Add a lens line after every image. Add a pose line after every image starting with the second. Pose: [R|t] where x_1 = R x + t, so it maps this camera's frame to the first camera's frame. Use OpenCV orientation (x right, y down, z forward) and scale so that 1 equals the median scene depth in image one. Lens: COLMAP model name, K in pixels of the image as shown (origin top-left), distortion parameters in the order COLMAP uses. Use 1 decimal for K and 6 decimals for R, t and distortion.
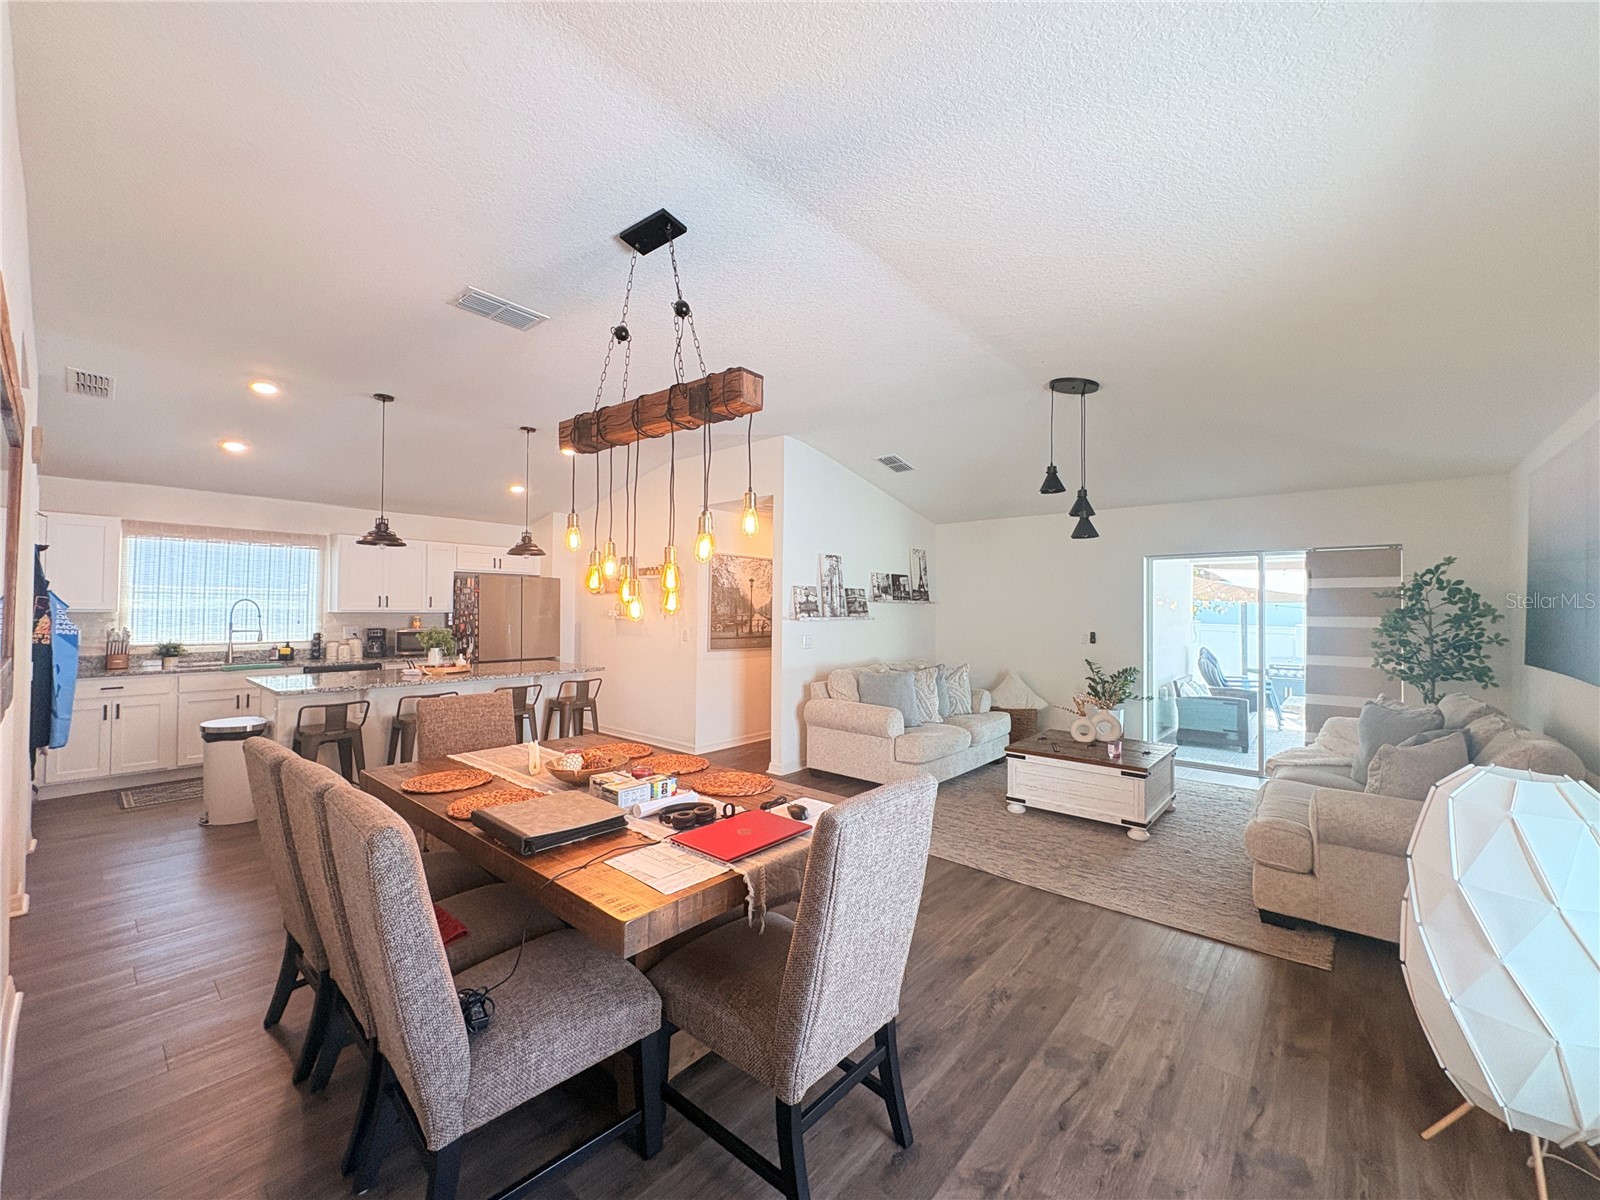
lens RADIAL K [[636.8, 0, 800.3], [0, 636.8, 600.0], [0, 0, 1]] dist [0.000704, -0.000046]
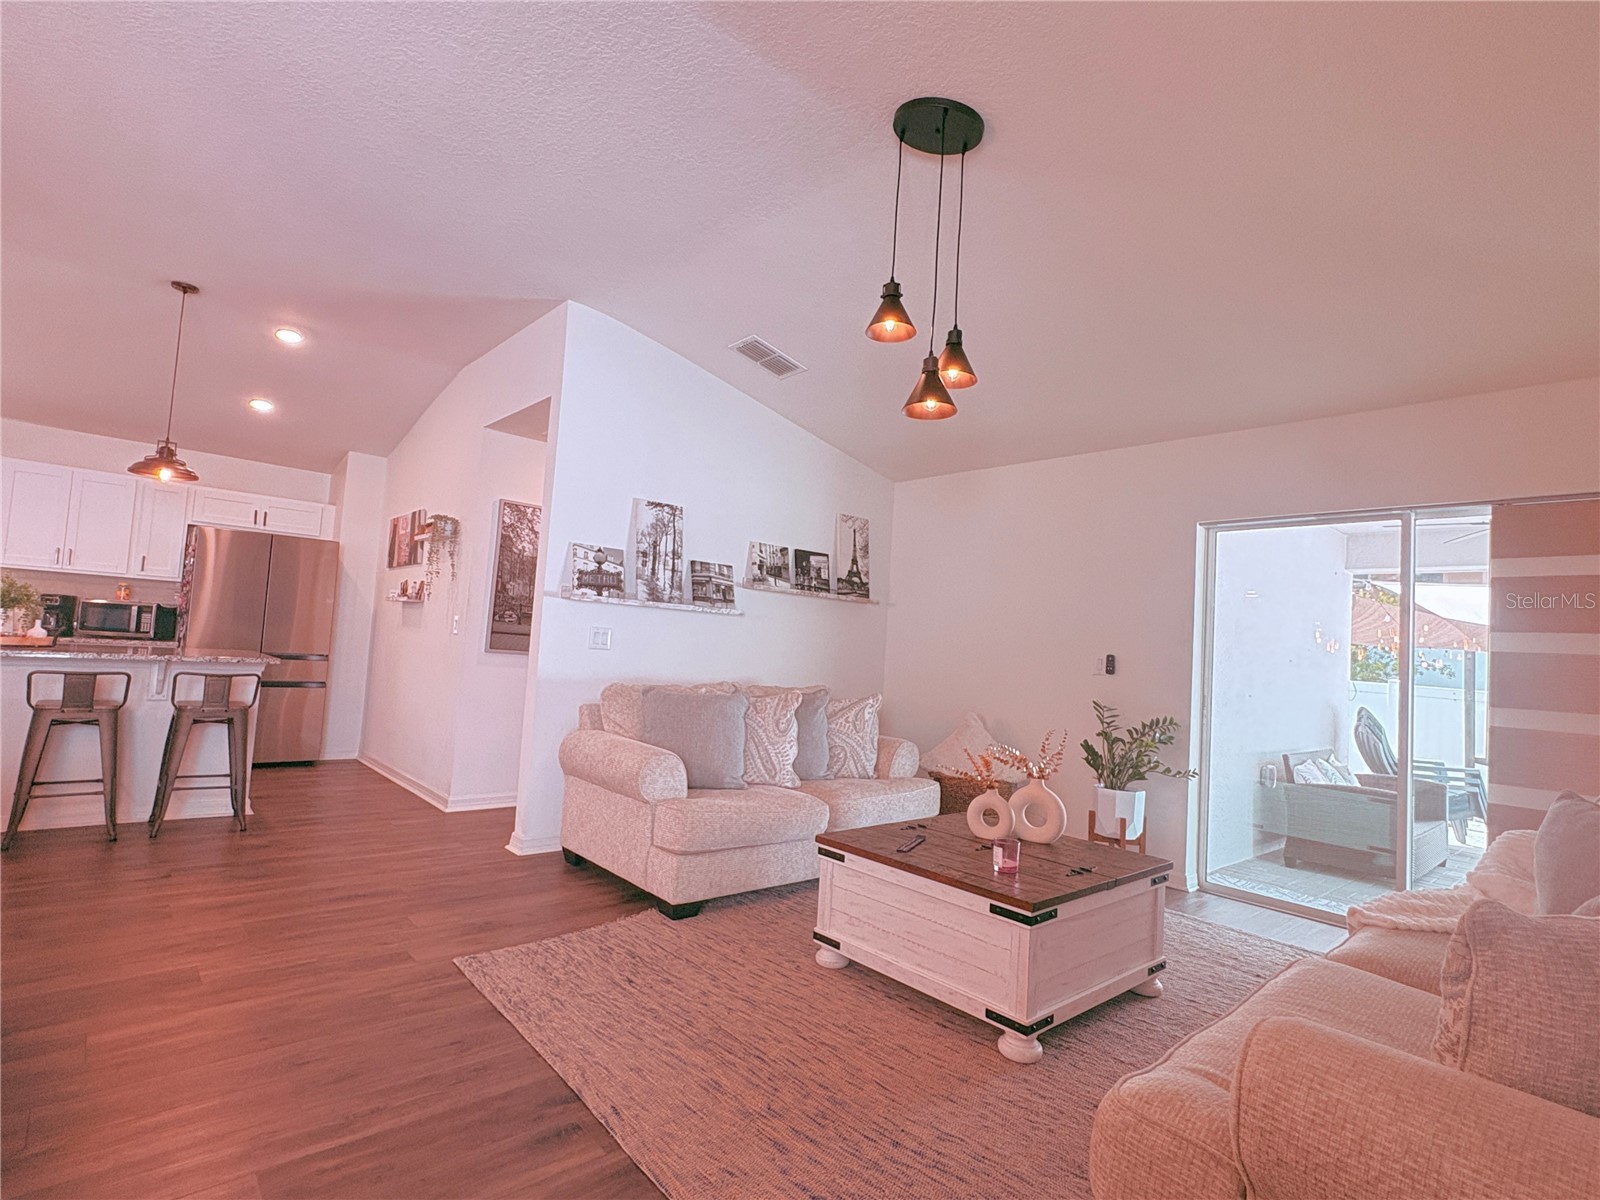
lens RADIAL K [[791.5, 0, 800.0], [0, 791.5, 600.0], [0, 0, 1]] dist [0.000129, -0.000016]
pose [[0.990109, 0.045950, -0.132559, 0.377664], [-0.052817, 0.997413, -0.048760, 0.070450], [0.129975, 0.055280, 0.989975, 0.340958]]
